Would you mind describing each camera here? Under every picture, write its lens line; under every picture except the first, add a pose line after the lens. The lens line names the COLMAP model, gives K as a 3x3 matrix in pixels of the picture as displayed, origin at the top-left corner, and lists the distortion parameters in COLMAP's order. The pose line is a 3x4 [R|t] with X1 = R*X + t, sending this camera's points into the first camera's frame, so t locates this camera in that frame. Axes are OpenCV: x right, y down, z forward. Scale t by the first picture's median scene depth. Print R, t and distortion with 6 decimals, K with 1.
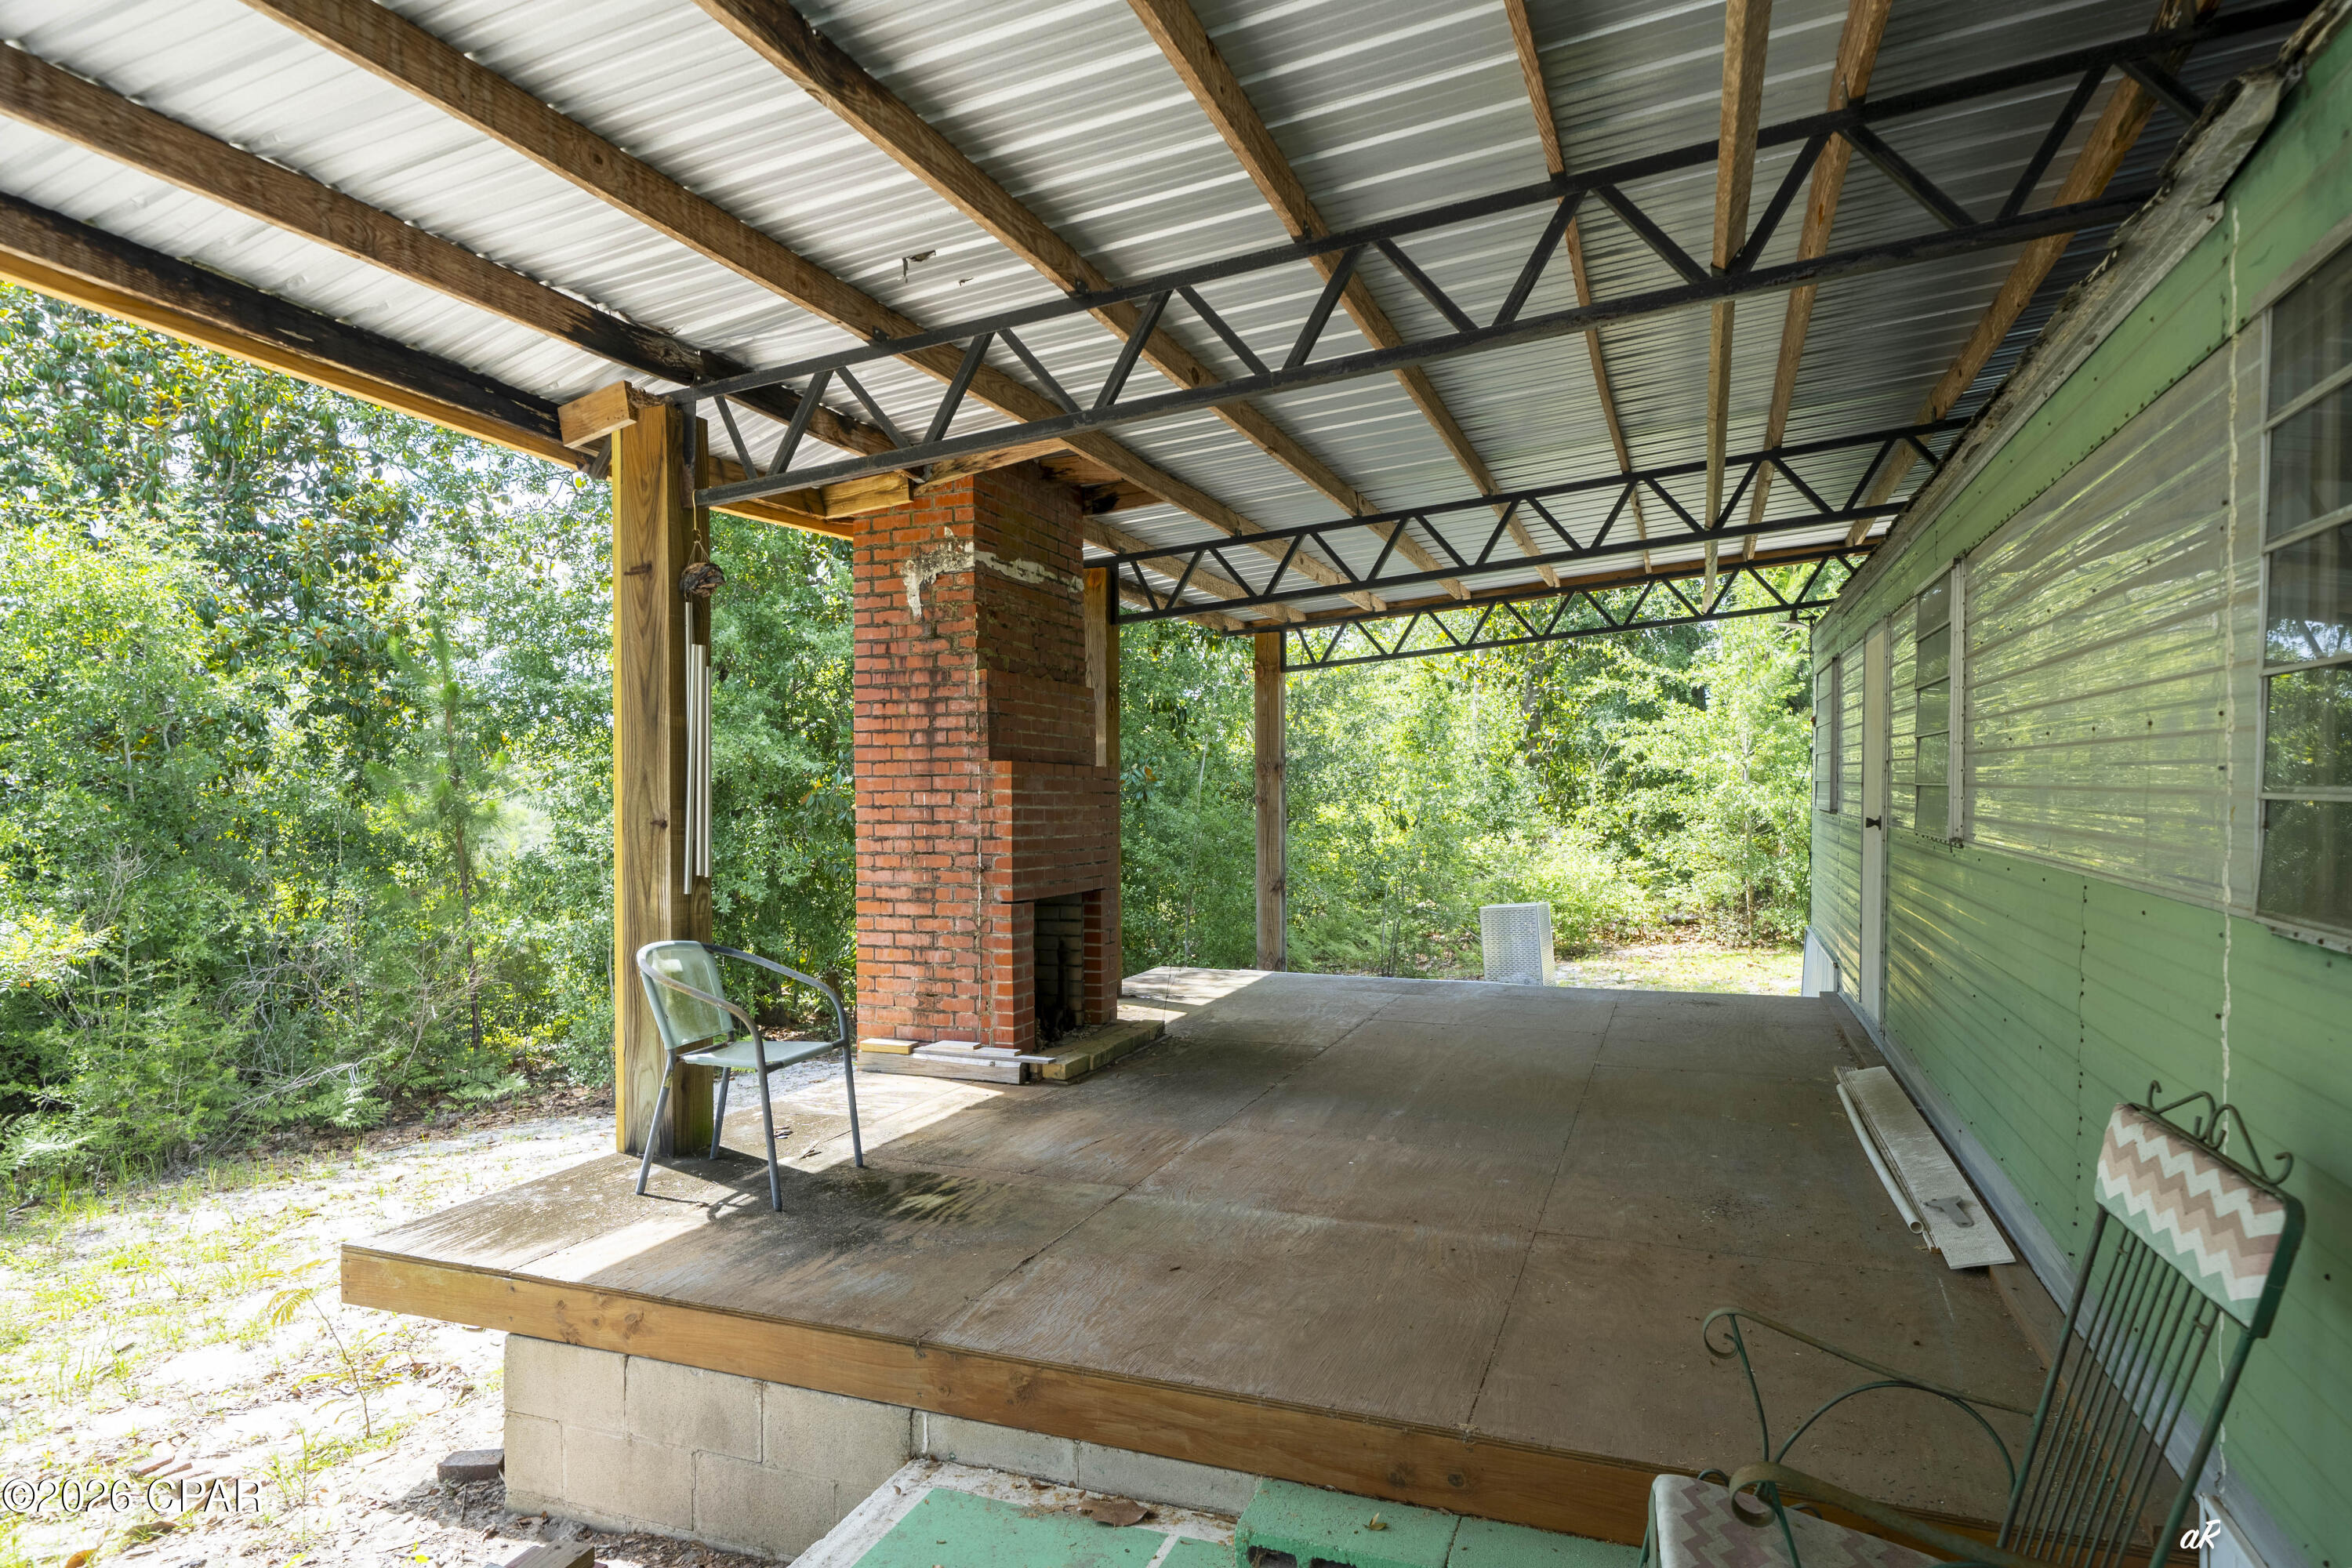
lens RADIAL K [[1374.4, 0, 1176.0], [0, 1374.4, 784.0], [0, 0, 1]] dist [0.033450, 0.000050]
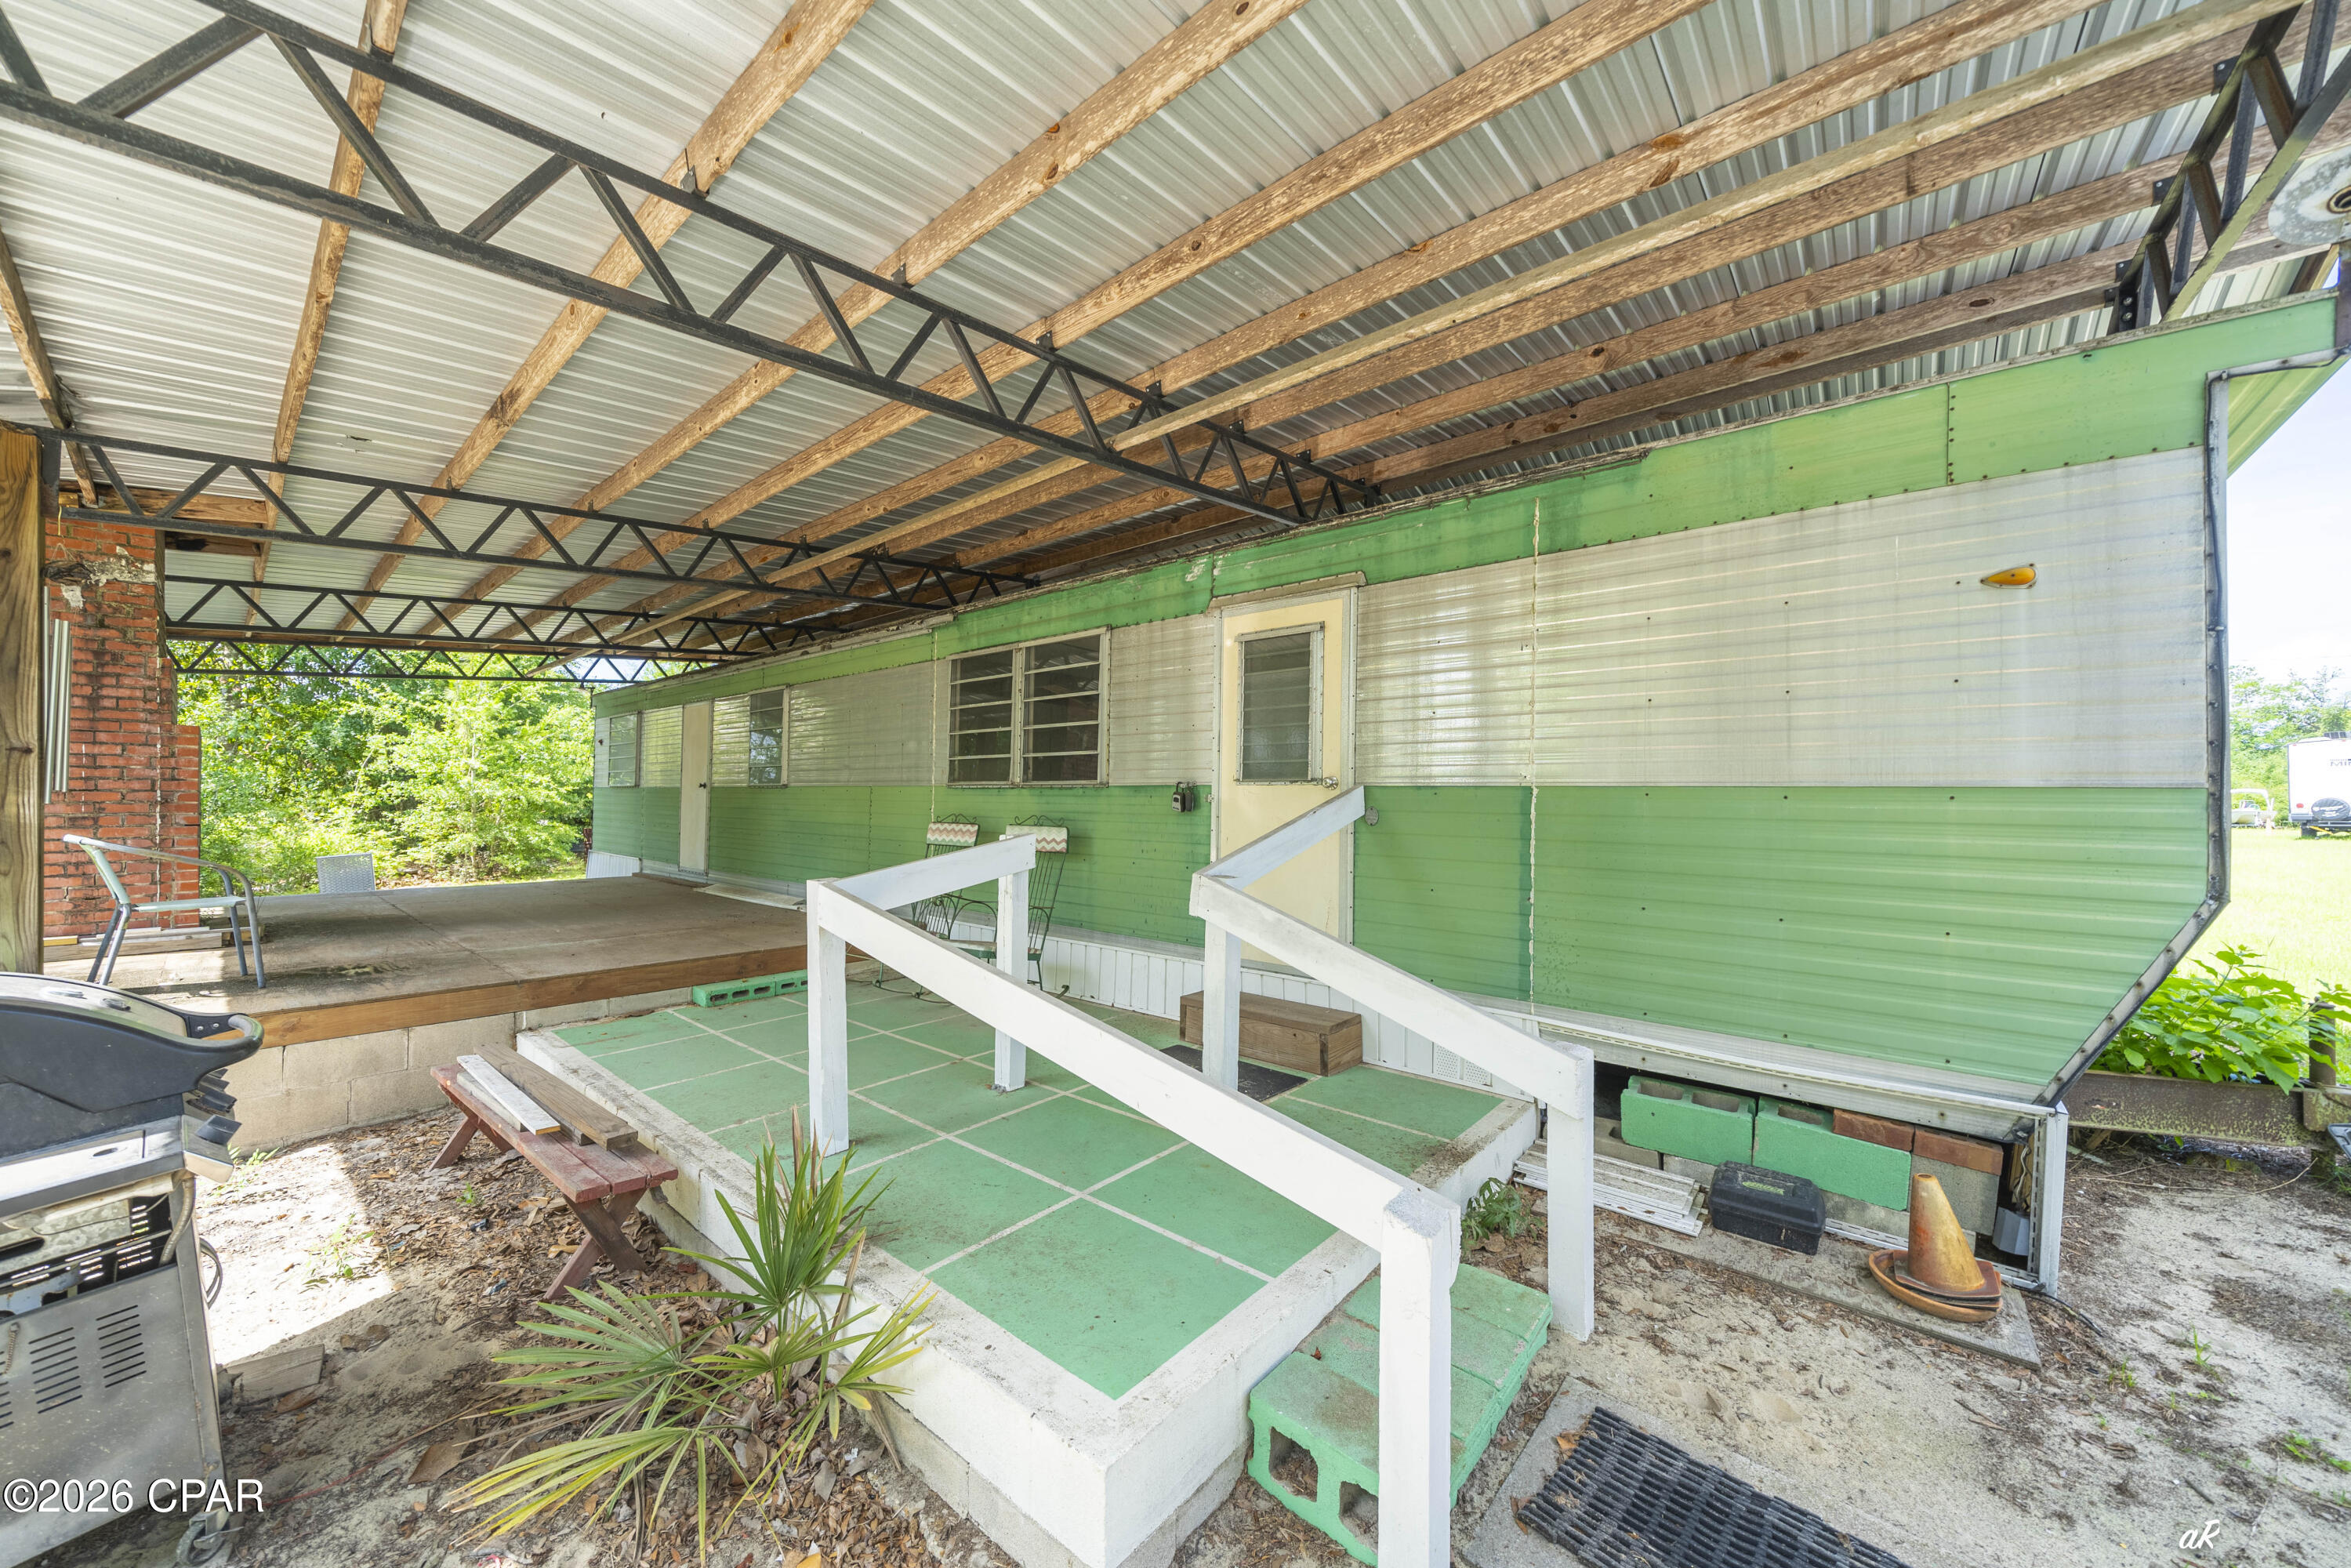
lens RADIAL K [[825.5, 0, 1145.3], [0, 825.5, 790.3], [0, 0, 1]] dist [-0.005678, -0.000100]
pose [[0.370850, 0.017232, 0.928533, -0.528671], [-0.010419, 0.999842, -0.014394, 0.050850], [-0.928634, -0.004336, 0.370971, -0.219765]]
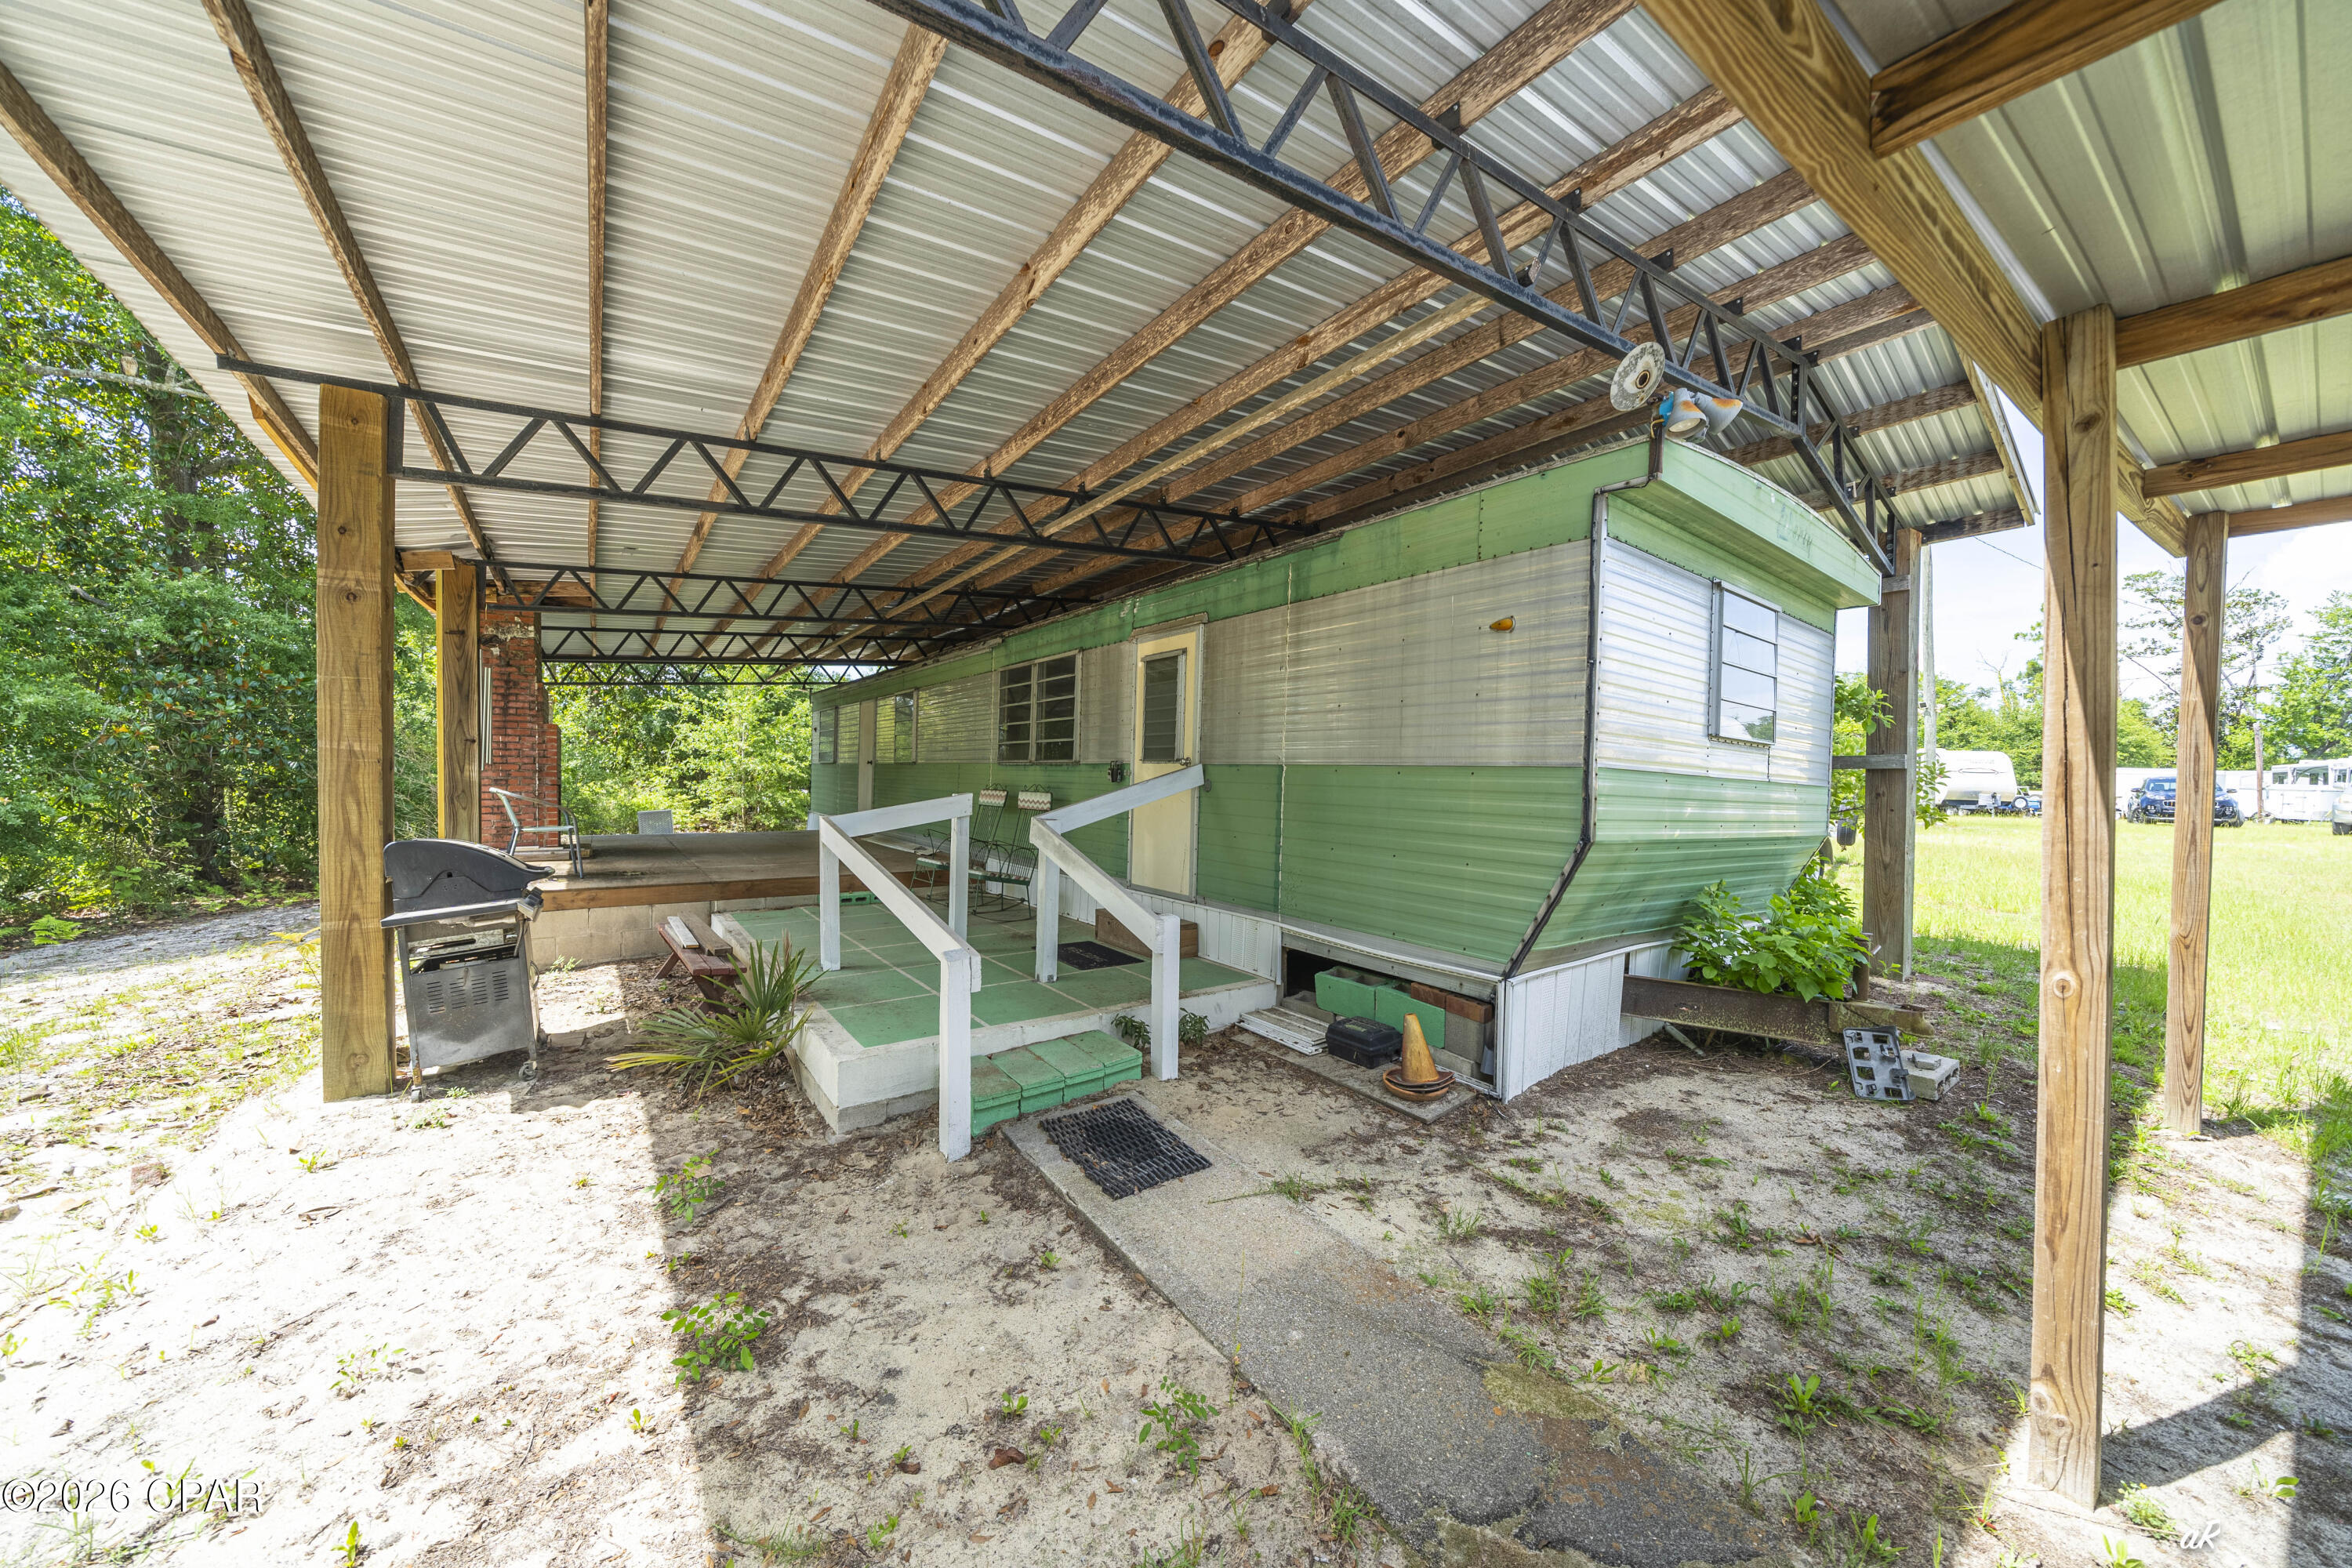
lens RADIAL K [[781.6, 0, 1145.1], [0, 781.6, 784.4], [0, 0, 1]] dist [-0.001199, -0.000048]
pose [[0.576292, 0.004216, 0.817233, -0.609029], [-0.019875, 0.999763, 0.008857, 0.052362], [-0.817002, -0.021347, 0.576239, -0.559154]]
